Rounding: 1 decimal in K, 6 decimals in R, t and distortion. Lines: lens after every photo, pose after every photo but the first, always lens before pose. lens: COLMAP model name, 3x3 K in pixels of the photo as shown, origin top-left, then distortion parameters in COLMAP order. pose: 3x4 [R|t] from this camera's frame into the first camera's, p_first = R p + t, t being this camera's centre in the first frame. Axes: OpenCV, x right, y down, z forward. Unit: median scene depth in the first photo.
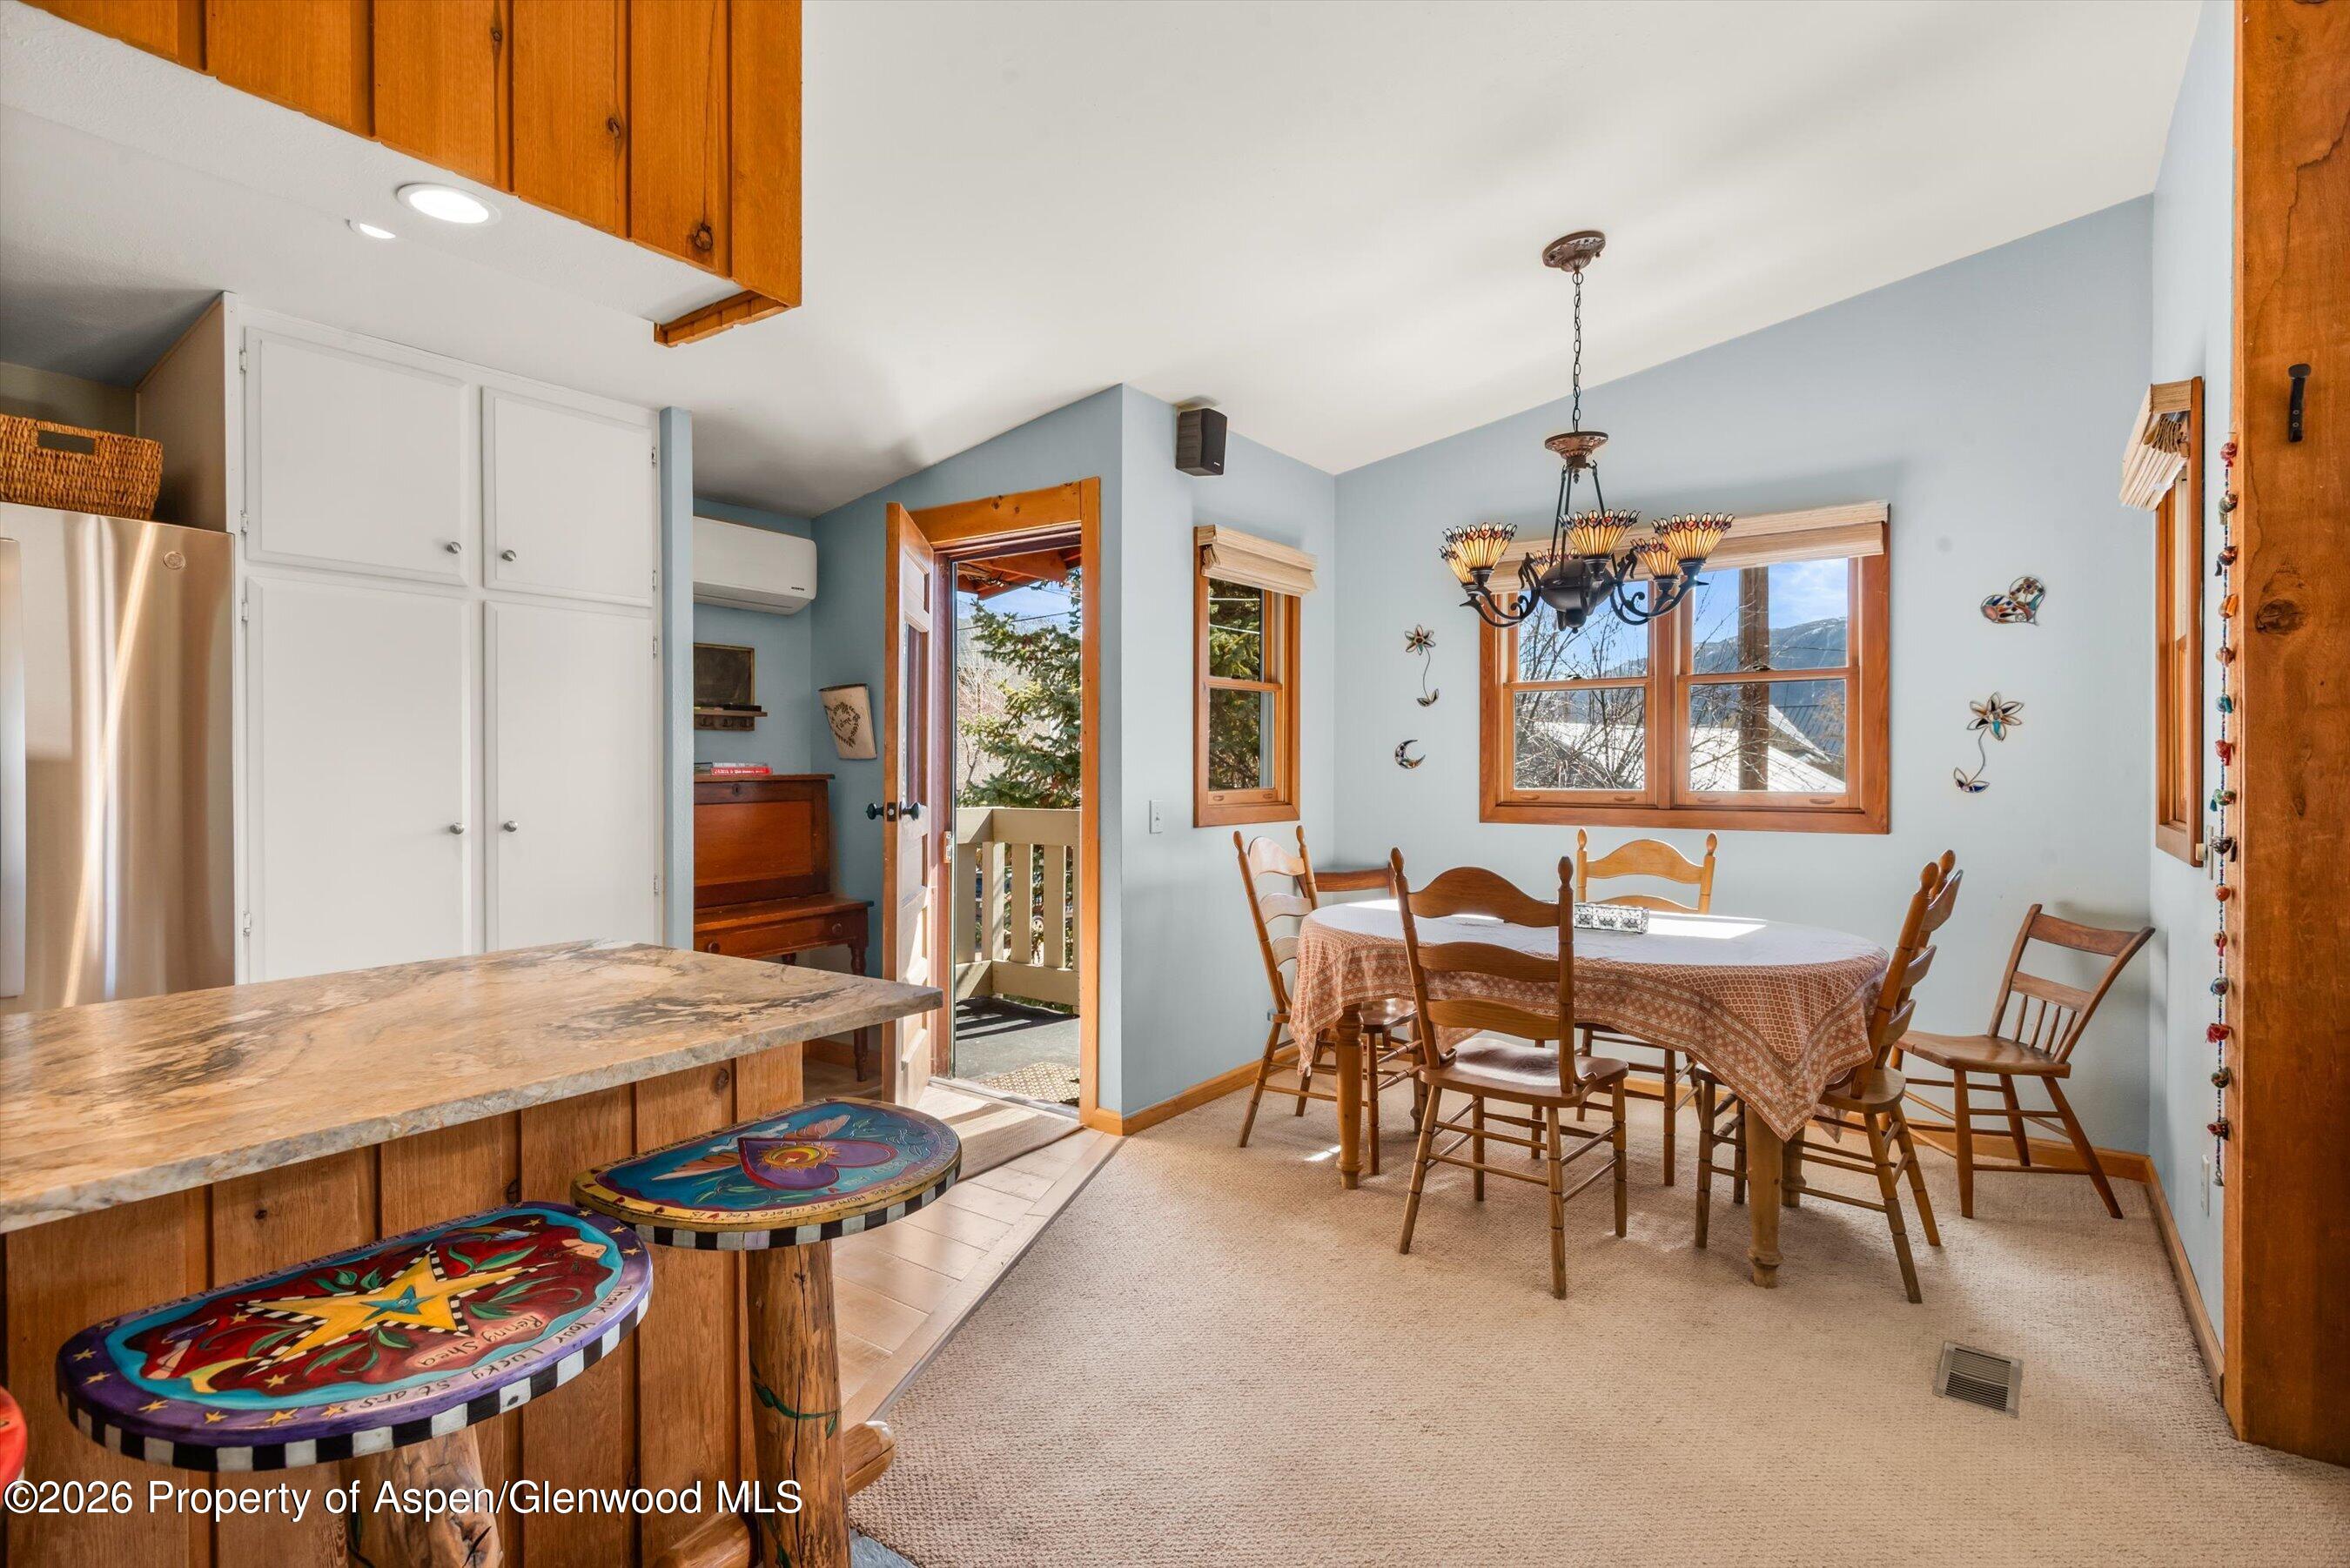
lens RADIAL K [[1156.0, 0, 1175.7], [0, 1156.0, 784.1], [0, 0, 1]] dist [0.018947, -0.000395]
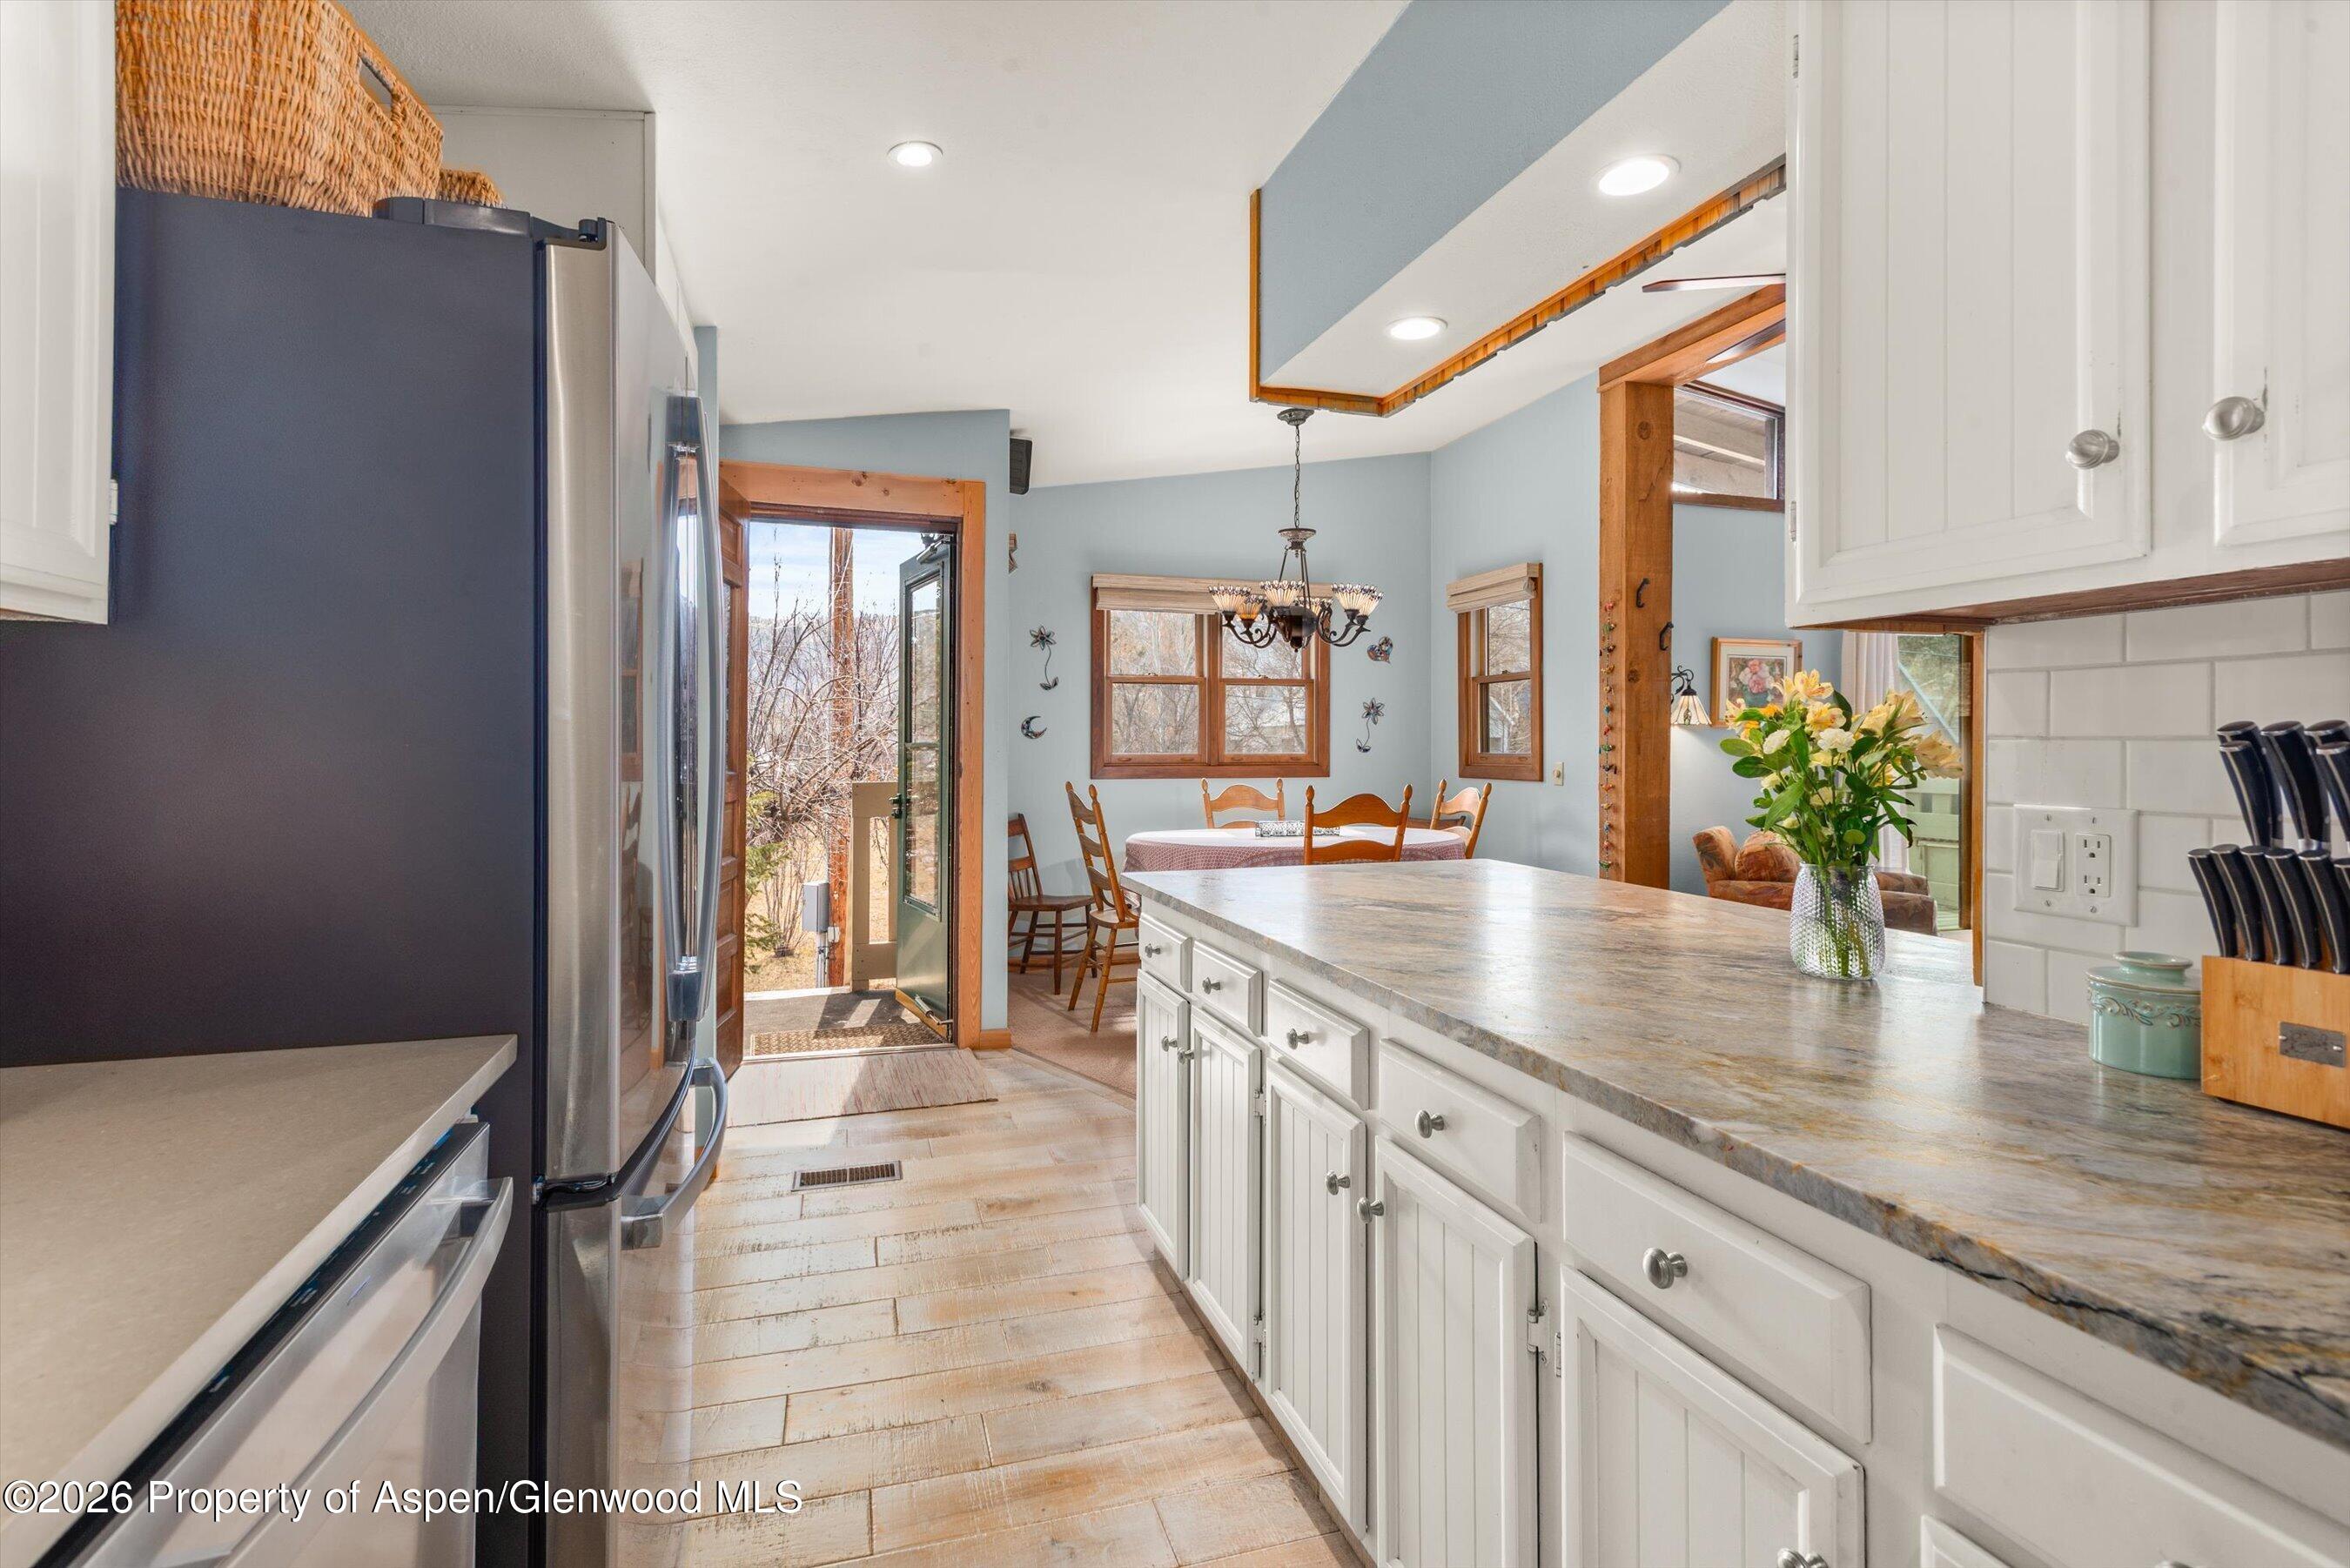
lens RADIAL K [[1156.0, 0, 1104.4], [0, 1156.0, 742.4], [0, 0, 1]] dist [0.018947, -0.000395]
pose [[0.619357, 0.004751, 0.785095, -1.297308], [0.011442, 0.999821, -0.015076, 0.018829], [-0.785026, 0.018320, 0.619191, 0.268287]]
